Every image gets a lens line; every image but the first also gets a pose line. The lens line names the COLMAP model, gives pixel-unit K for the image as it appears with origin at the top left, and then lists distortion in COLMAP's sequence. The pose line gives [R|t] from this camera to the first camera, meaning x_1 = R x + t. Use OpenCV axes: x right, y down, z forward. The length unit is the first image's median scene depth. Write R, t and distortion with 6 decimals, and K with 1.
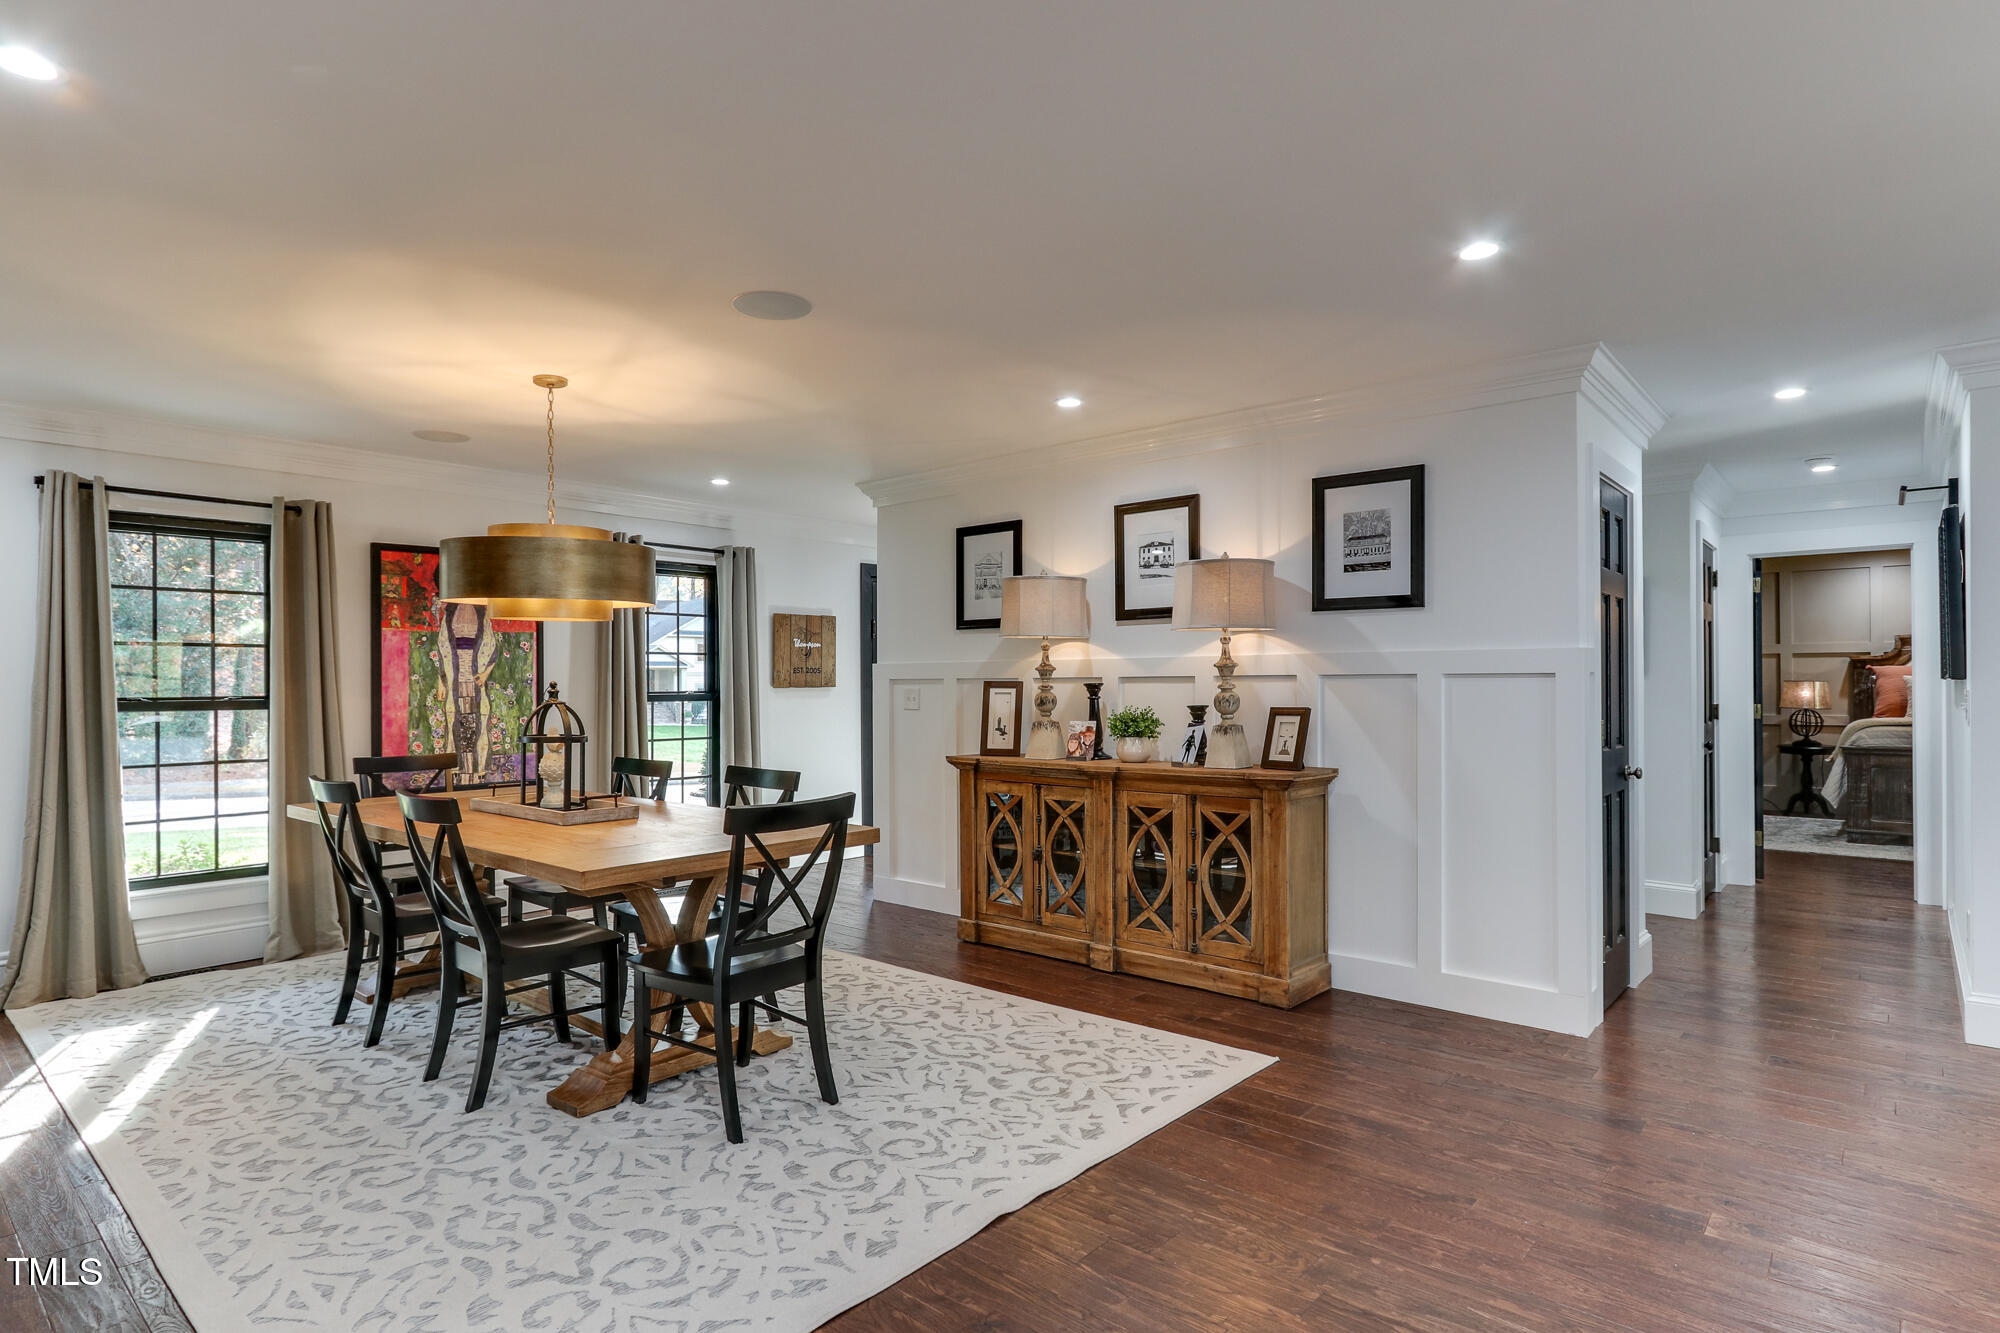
lens RADIAL K [[1072.2, 0, 916.1], [0, 1072.2, 680.4], [0, 0, 1]] dist [-0.011203, 0.001600]
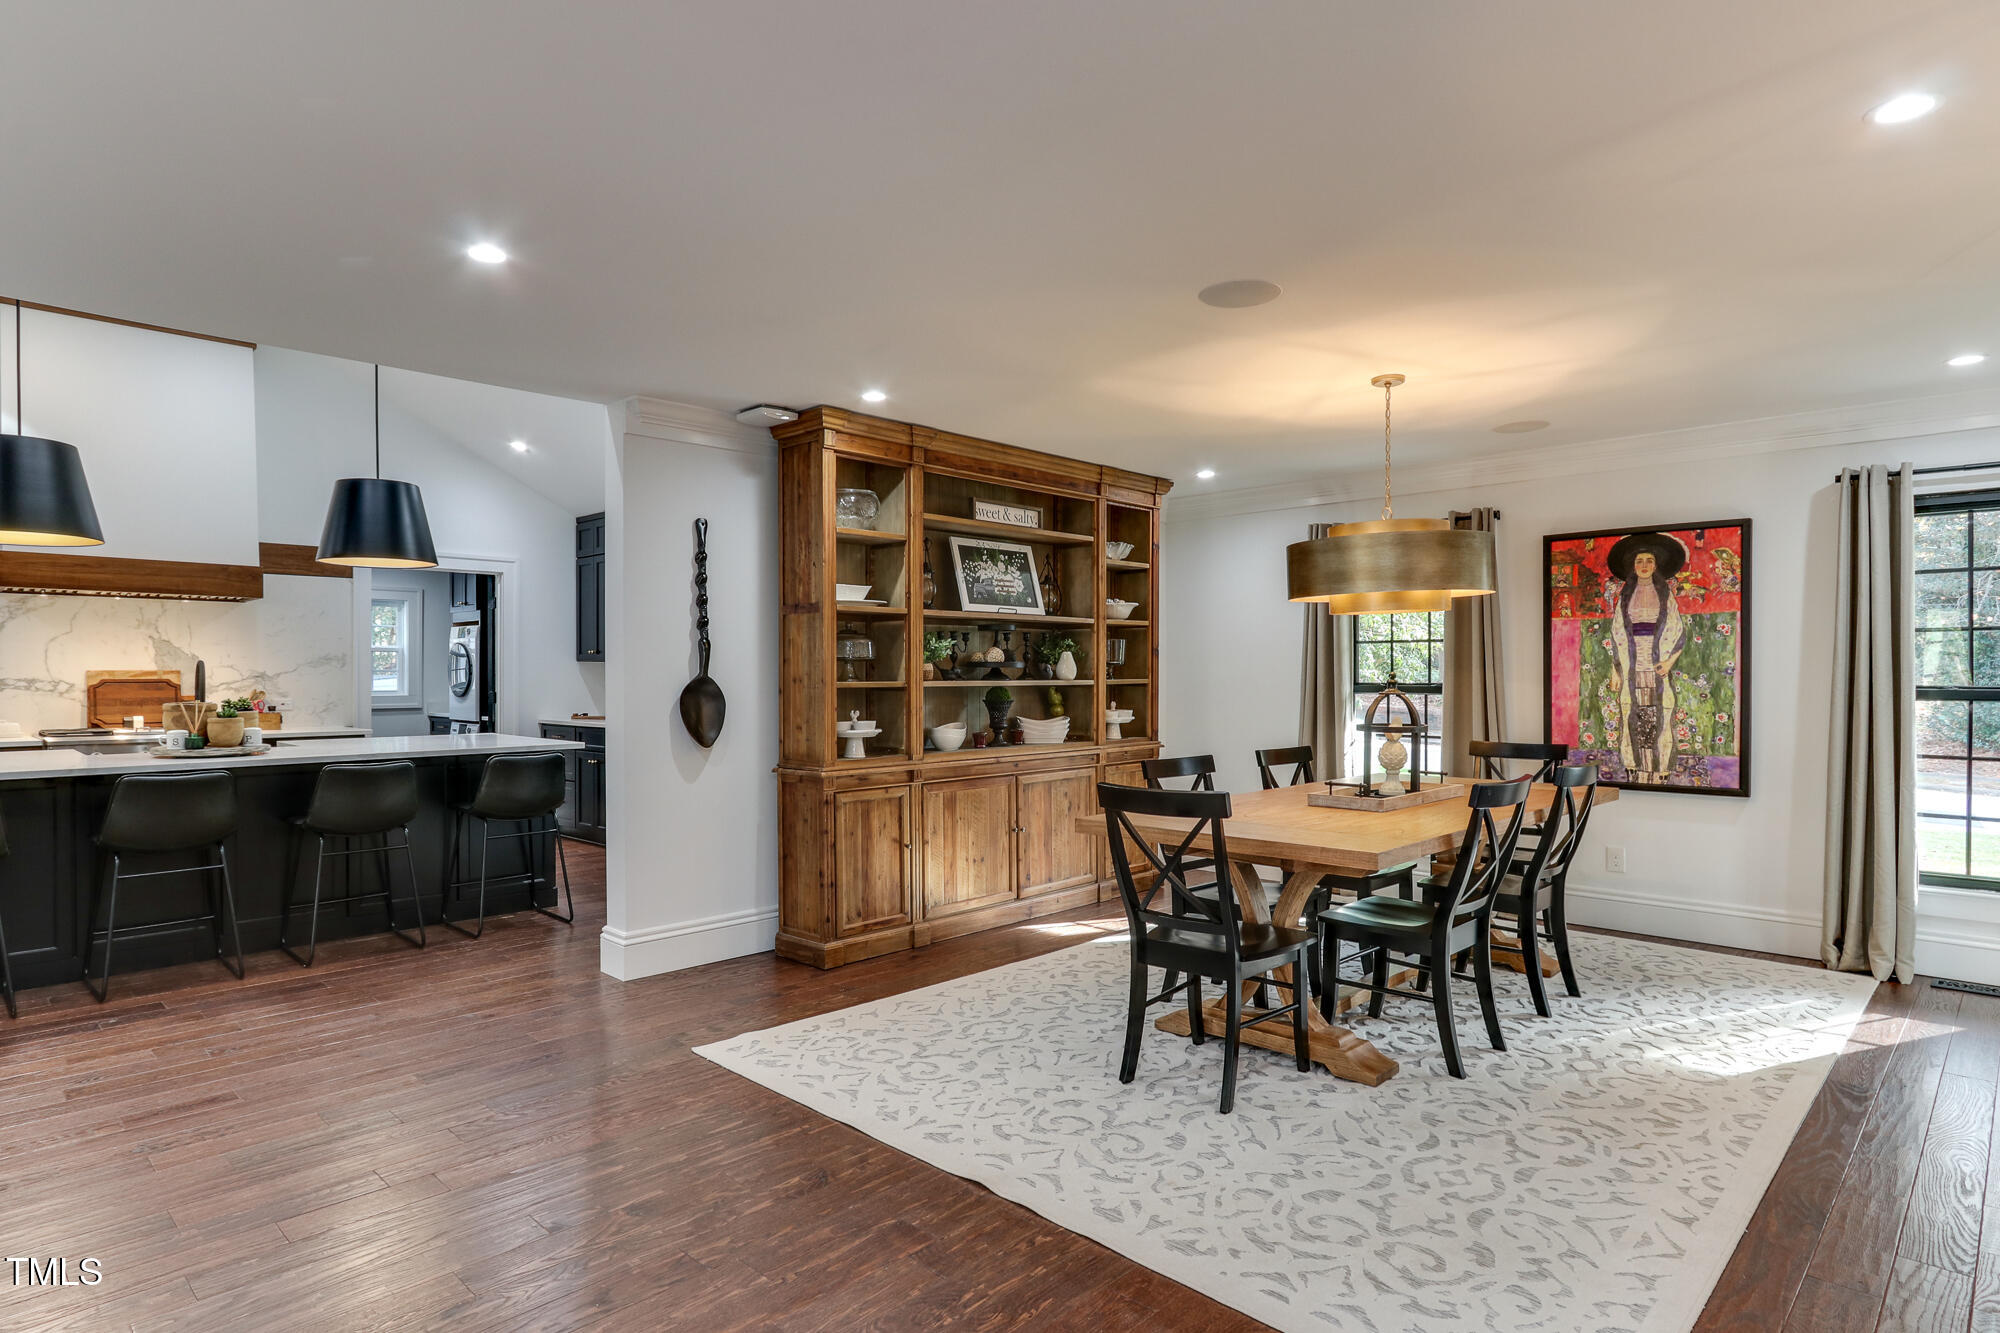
lens RADIAL K [[1072.2, 0, 989.9], [0, 1072.2, 670.0], [0, 0, 1]] dist [-0.011203, 0.001600]
pose [[-0.019151, 0.002375, -0.999814, 0.524423], [0.001671, 0.999996, 0.002344, -0.002852], [0.999815, -0.001626, -0.019154, 0.478731]]
